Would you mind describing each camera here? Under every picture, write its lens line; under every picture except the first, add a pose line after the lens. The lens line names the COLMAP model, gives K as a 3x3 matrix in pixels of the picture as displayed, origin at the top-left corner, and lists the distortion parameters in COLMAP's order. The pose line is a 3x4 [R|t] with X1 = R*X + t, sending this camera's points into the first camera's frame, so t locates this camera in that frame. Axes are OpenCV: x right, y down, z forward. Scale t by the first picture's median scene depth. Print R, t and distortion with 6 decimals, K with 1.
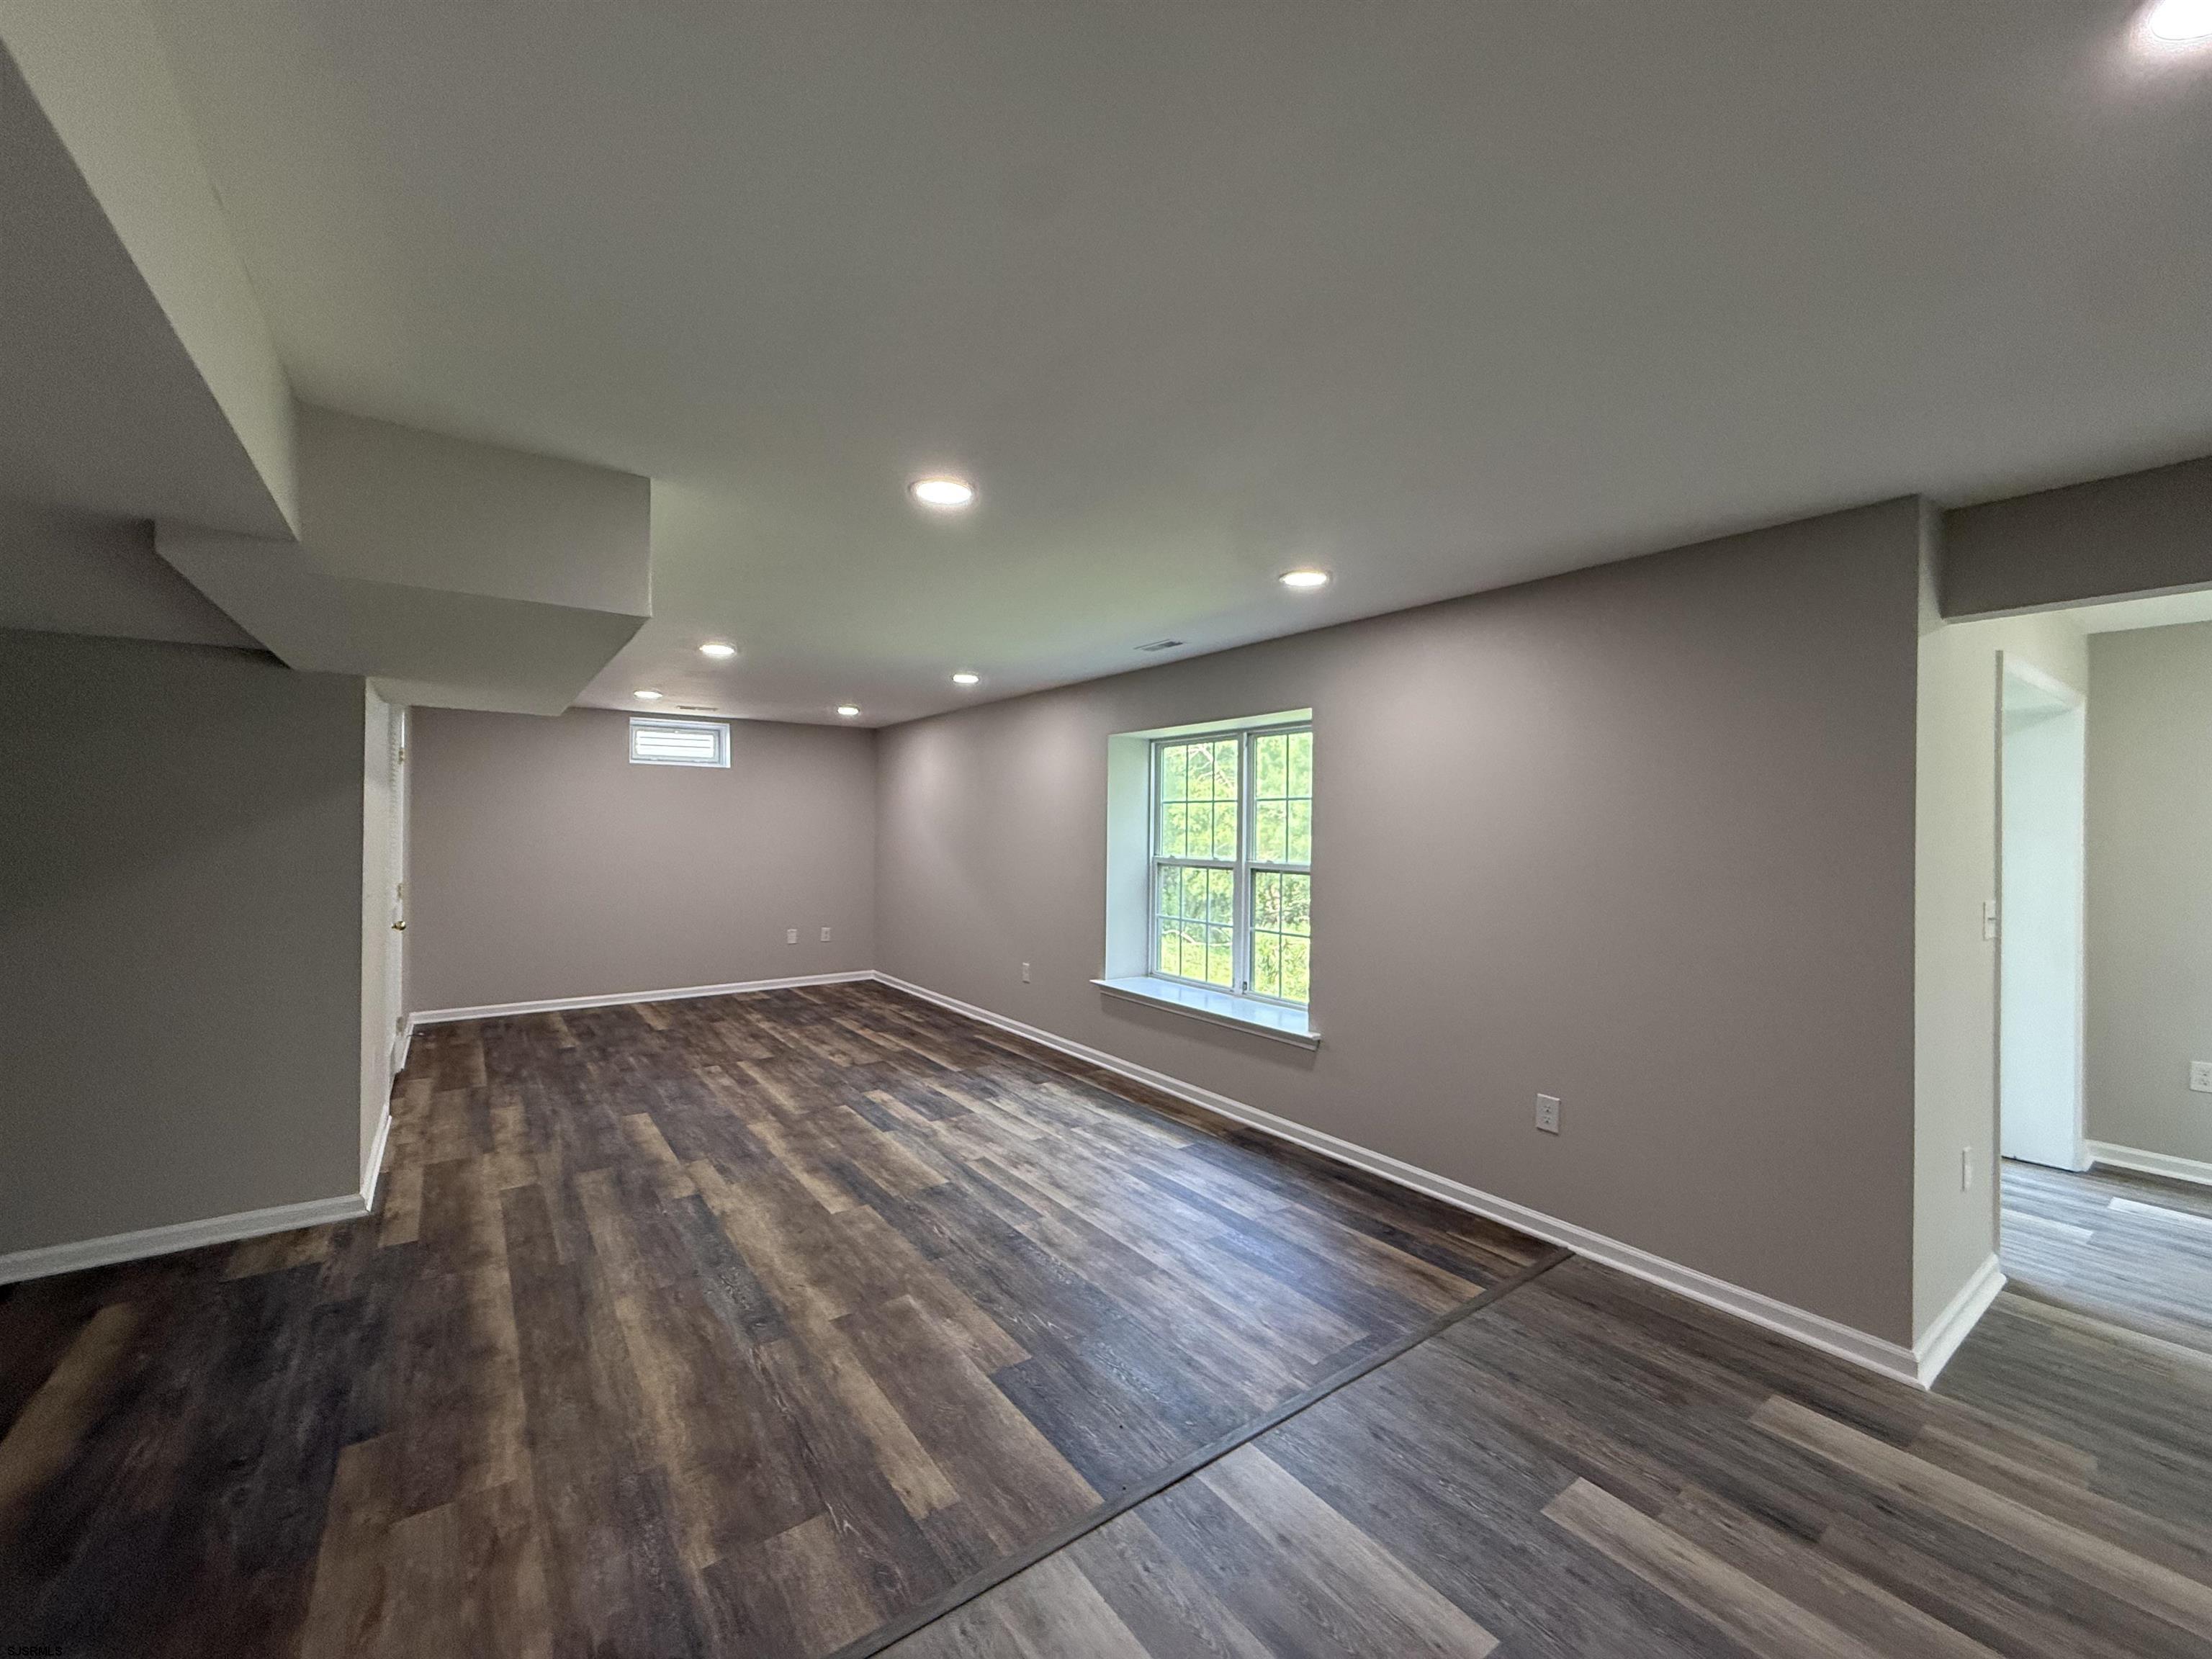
lens RADIAL K [[866.4, 0, 1096.3], [0, 866.4, 829.7], [0, 0, 1]] dist [-0.002102, -0.000378]
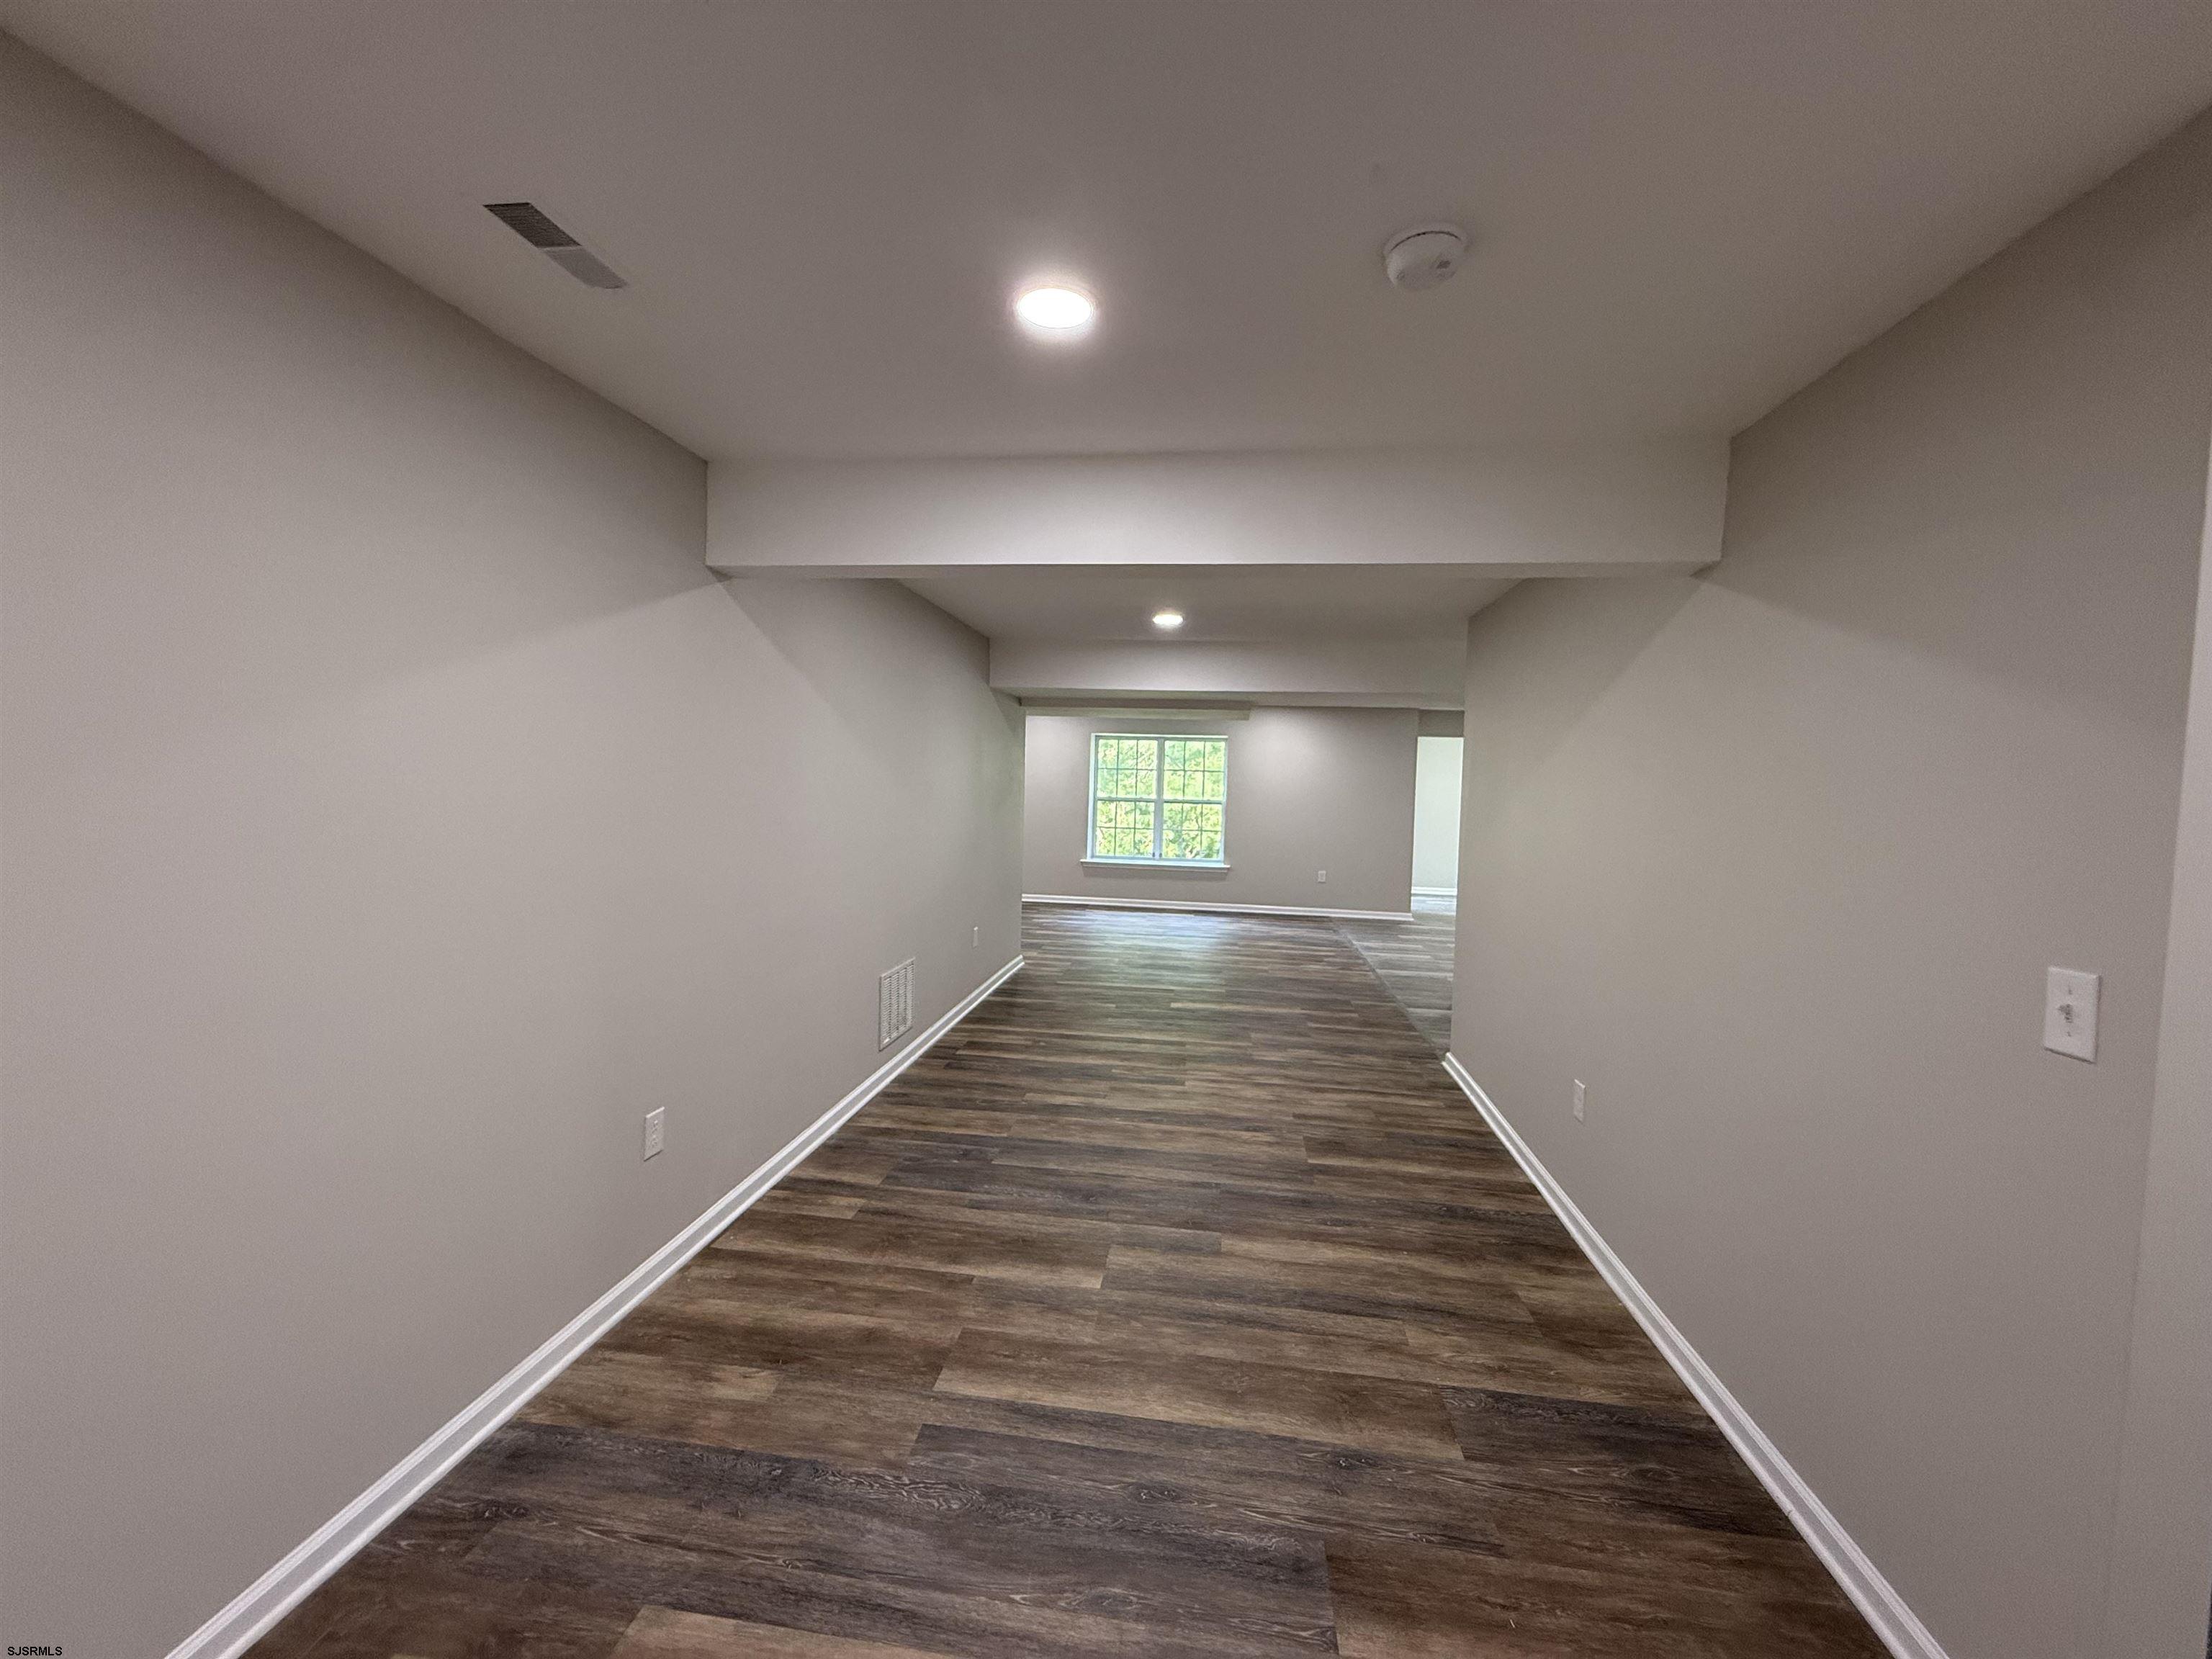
lens RADIAL K [[866.4, 0, 1096.3], [0, 866.4, 829.7], [0, 0, 1]] dist [-0.002102, -0.000378]
pose [[0.698976, -0.019191, 0.714887, -1.518666], [-0.022667, 0.998543, 0.048968, 0.015217], [-0.714786, -0.050431, 0.697523, -0.404023]]
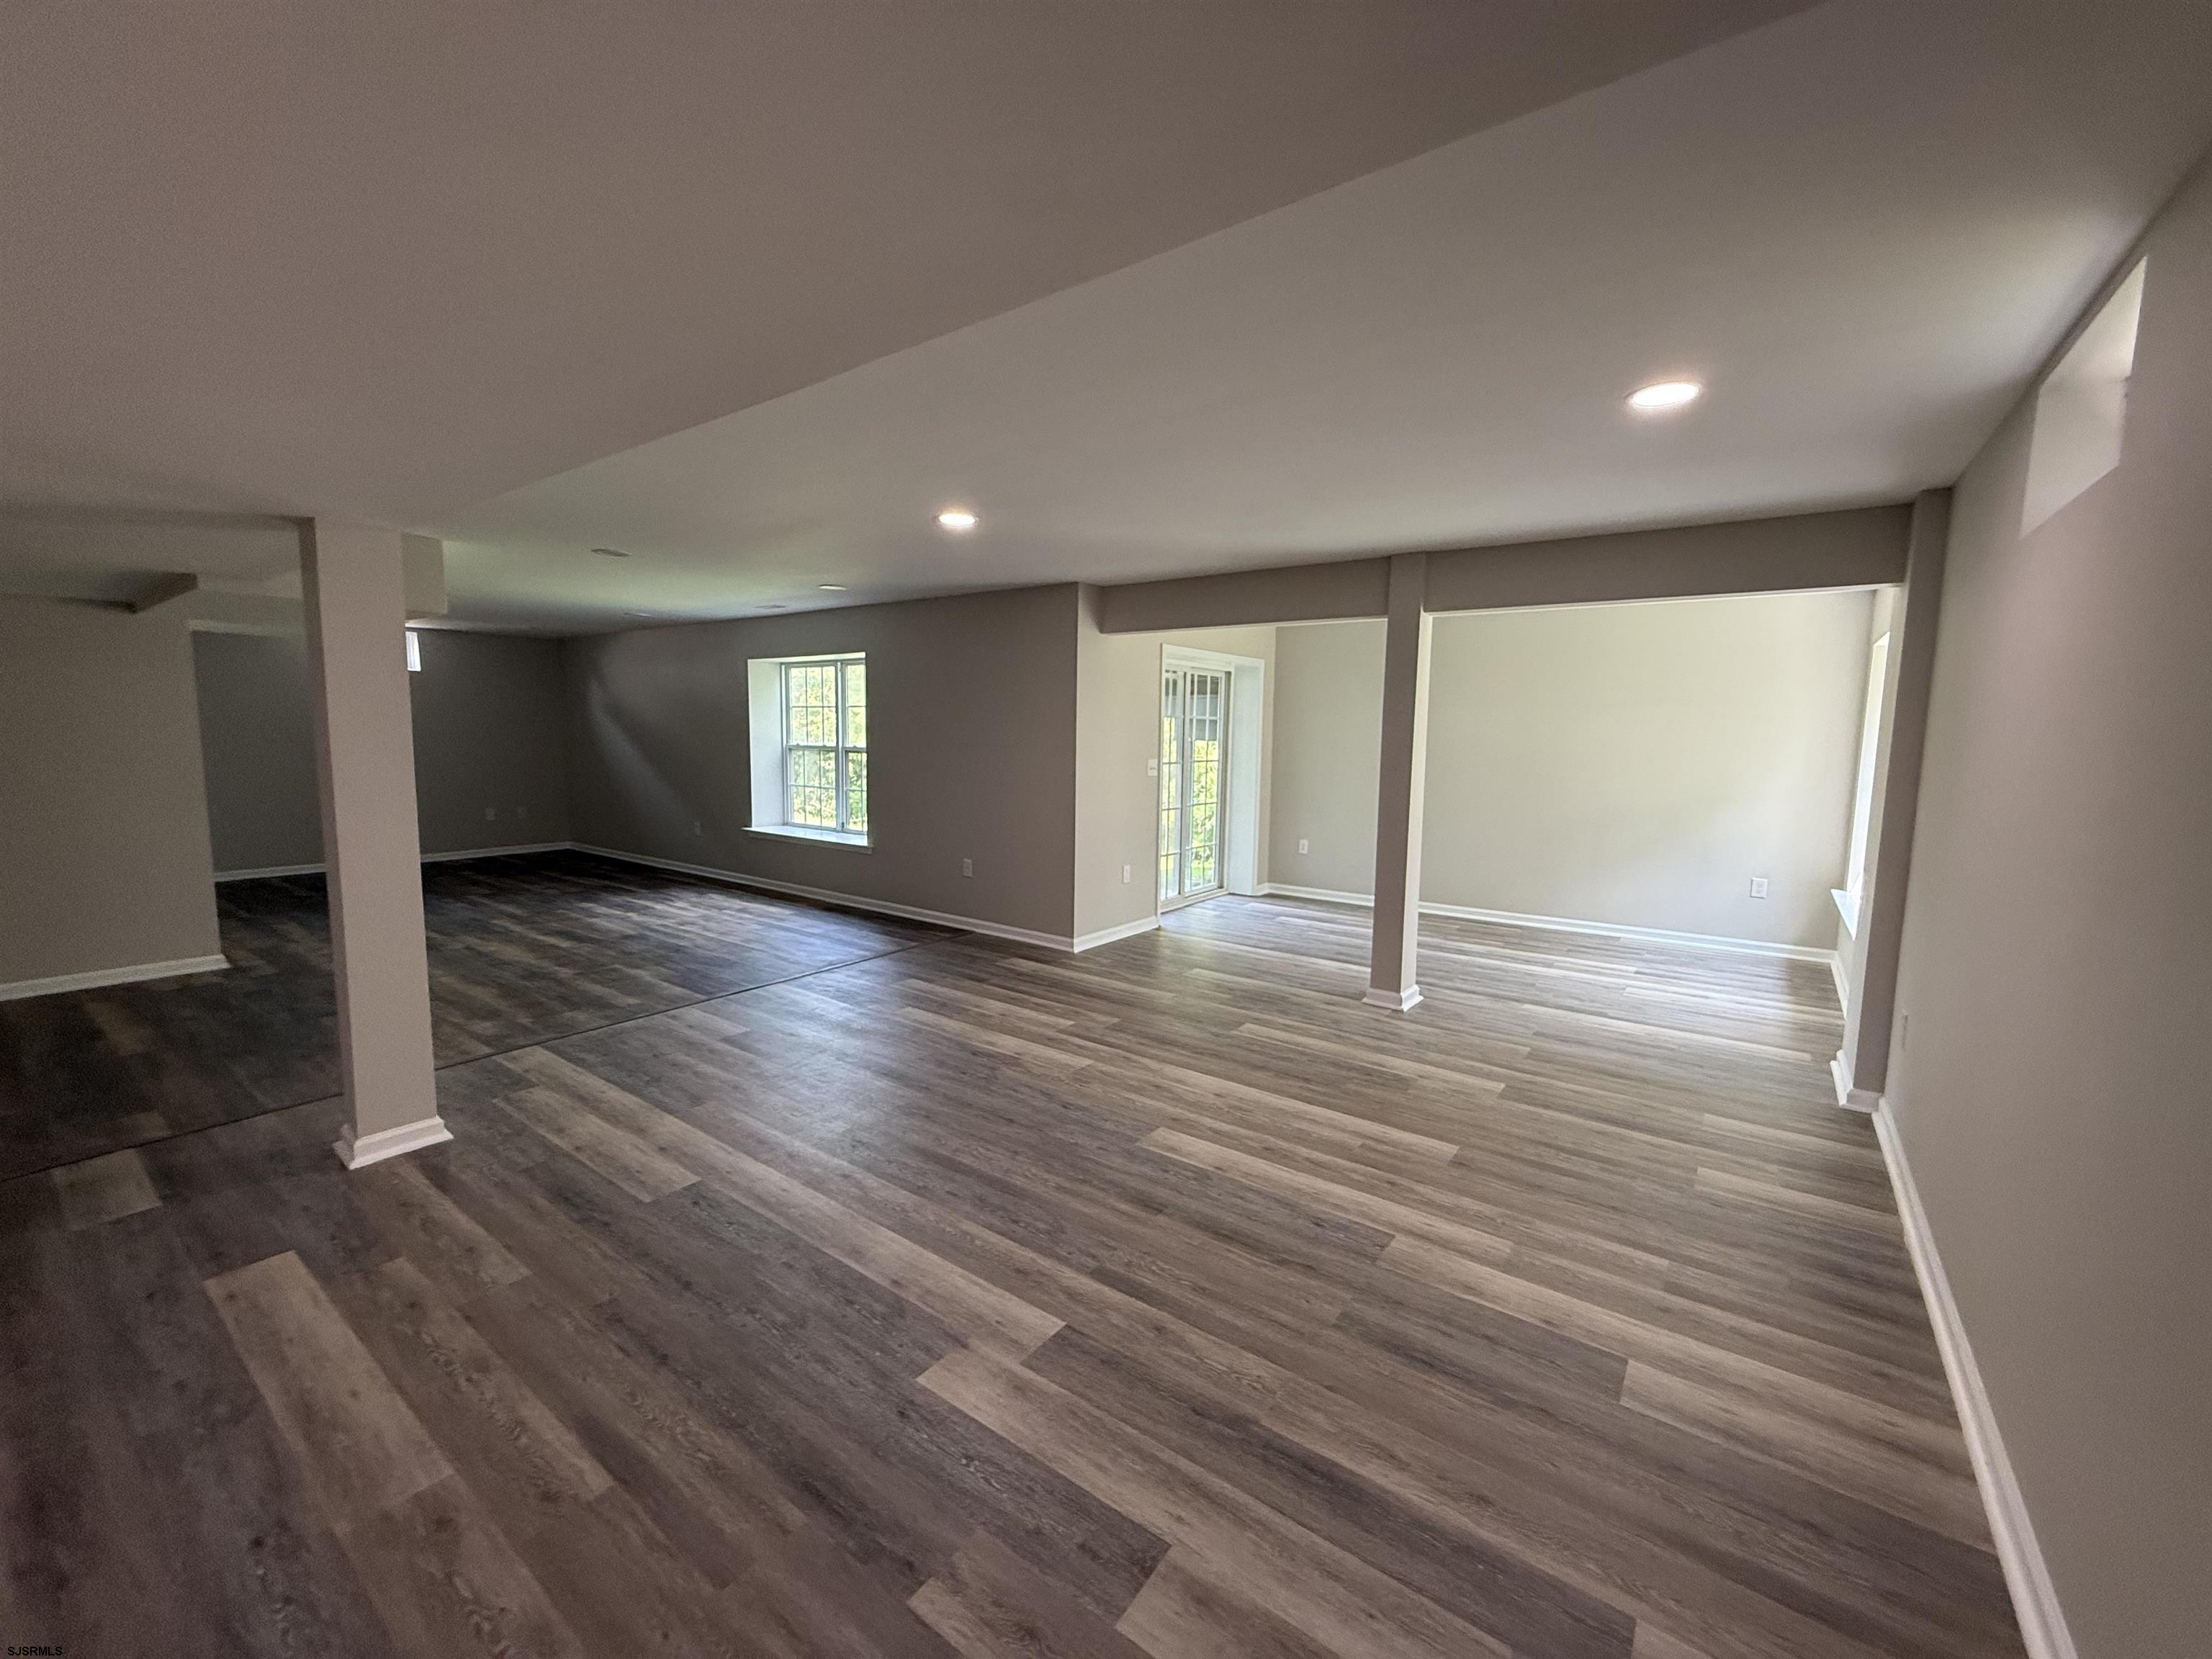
lens RADIAL K [[866.4, 0, 1096.3], [0, 866.4, 829.7], [0, 0, 1]] dist [-0.002102, -0.000378]
pose [[0.950938, -0.030910, 0.307834, 0.125587], [-0.004577, 0.993482, 0.113896, 0.006915], [-0.309348, -0.109717, 0.944598, -0.644057]]
